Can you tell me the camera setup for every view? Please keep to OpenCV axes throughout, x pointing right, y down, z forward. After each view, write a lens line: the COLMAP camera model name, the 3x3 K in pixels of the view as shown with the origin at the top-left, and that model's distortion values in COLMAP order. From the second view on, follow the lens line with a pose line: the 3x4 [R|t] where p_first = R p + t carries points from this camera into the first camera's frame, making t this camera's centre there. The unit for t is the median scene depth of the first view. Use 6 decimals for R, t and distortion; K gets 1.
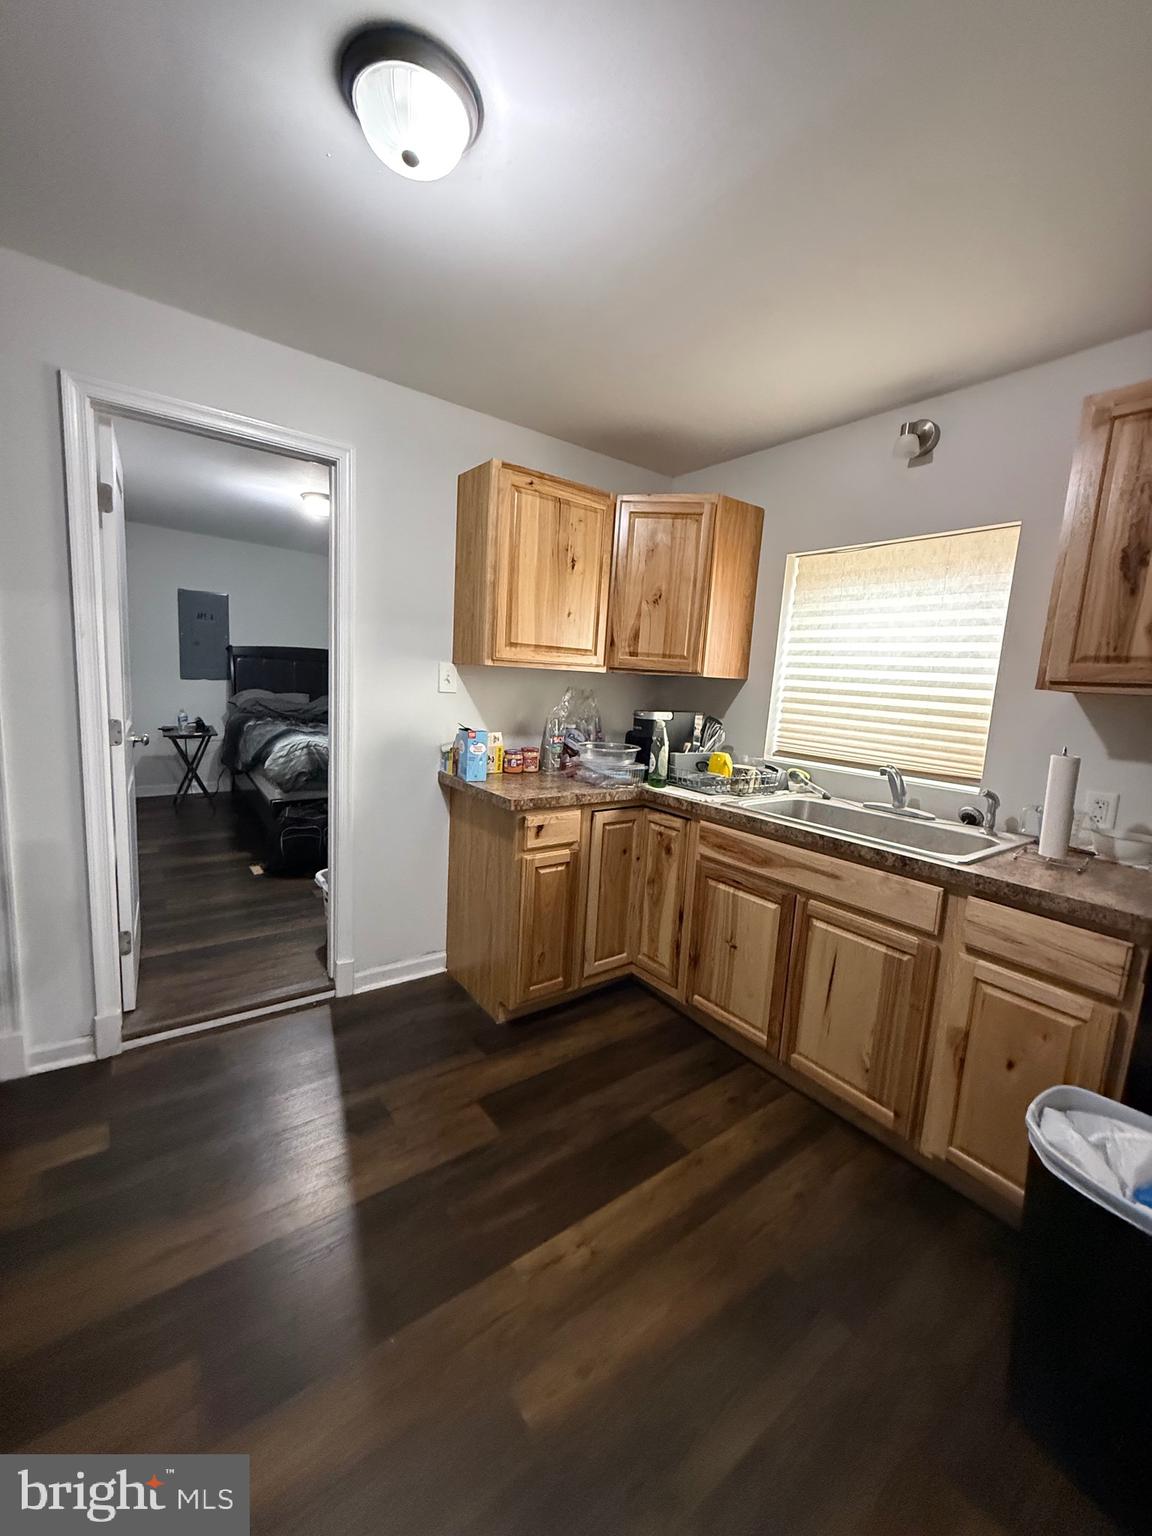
lens RADIAL K [[613.9, 0, 574.3], [0, 613.9, 764.5], [0, 0, 1]] dist [0.001720, -0.000503]
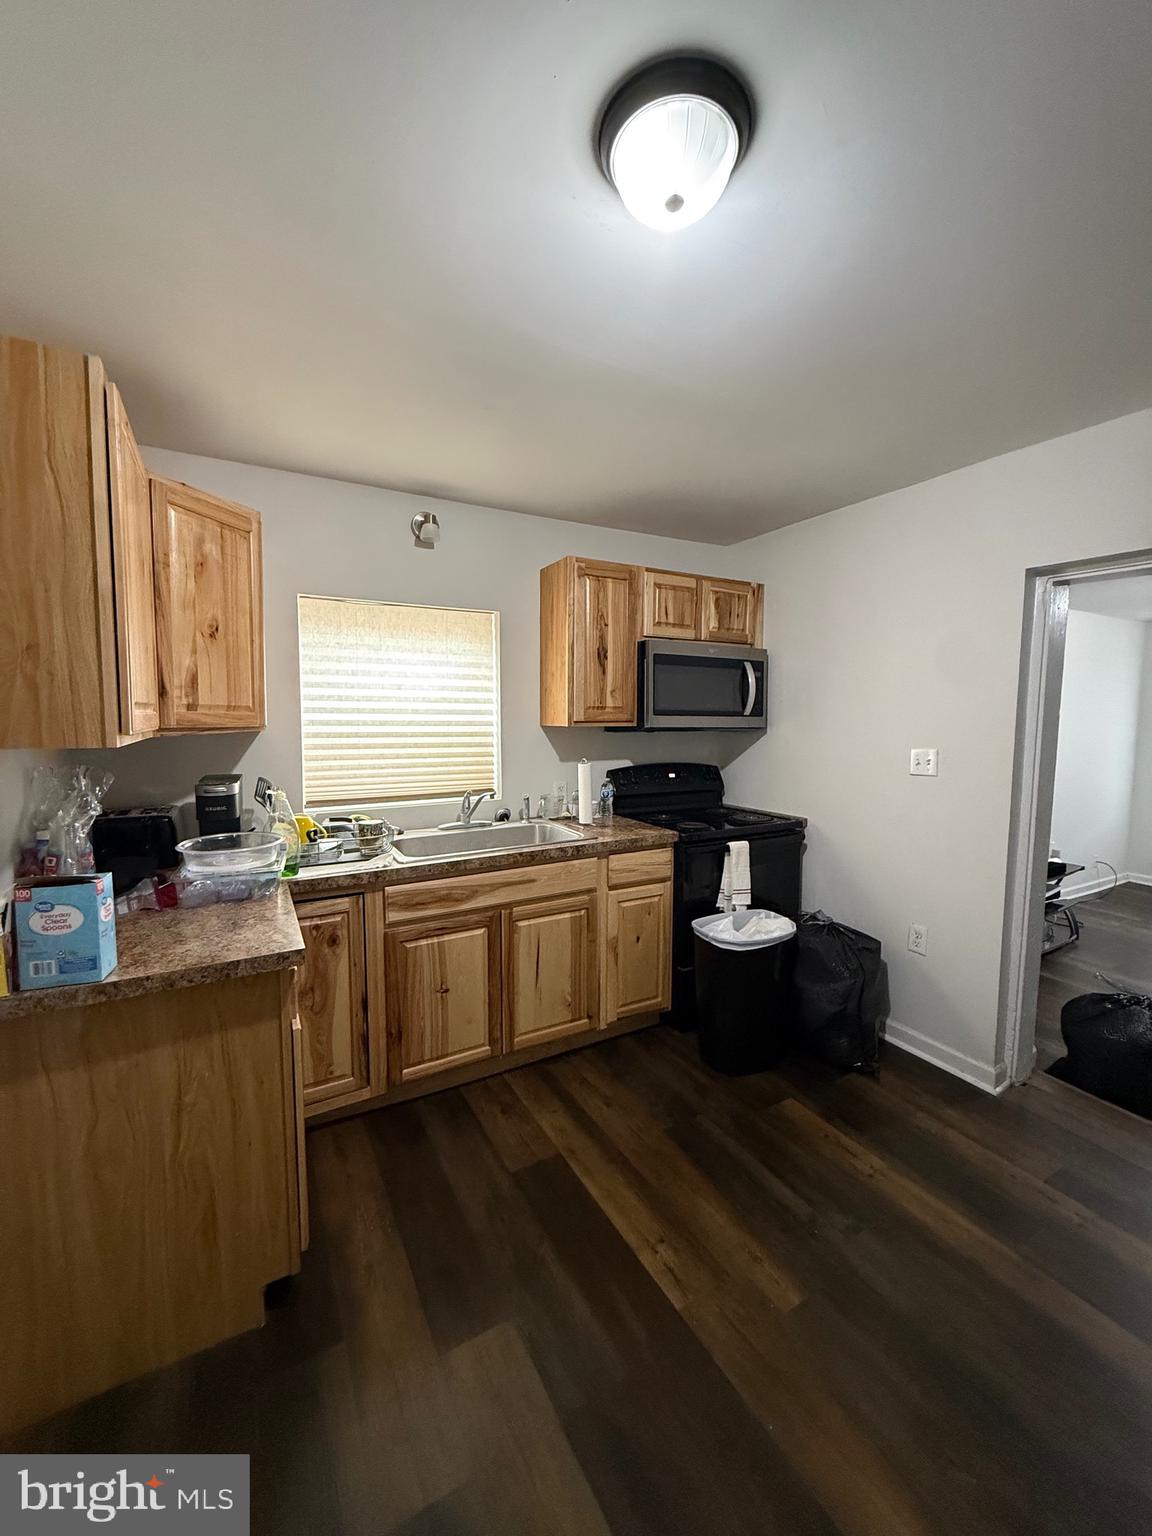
lens RADIAL K [[613.9, 0, 574.3], [0, 613.9, 764.5], [0, 0, 1]] dist [0.001720, -0.000503]
pose [[0.120295, -0.139612, 0.982872, -0.604845], [0.145444, 0.981857, 0.121666, -0.152399], [-0.982026, 0.128317, 0.138419, 0.536894]]
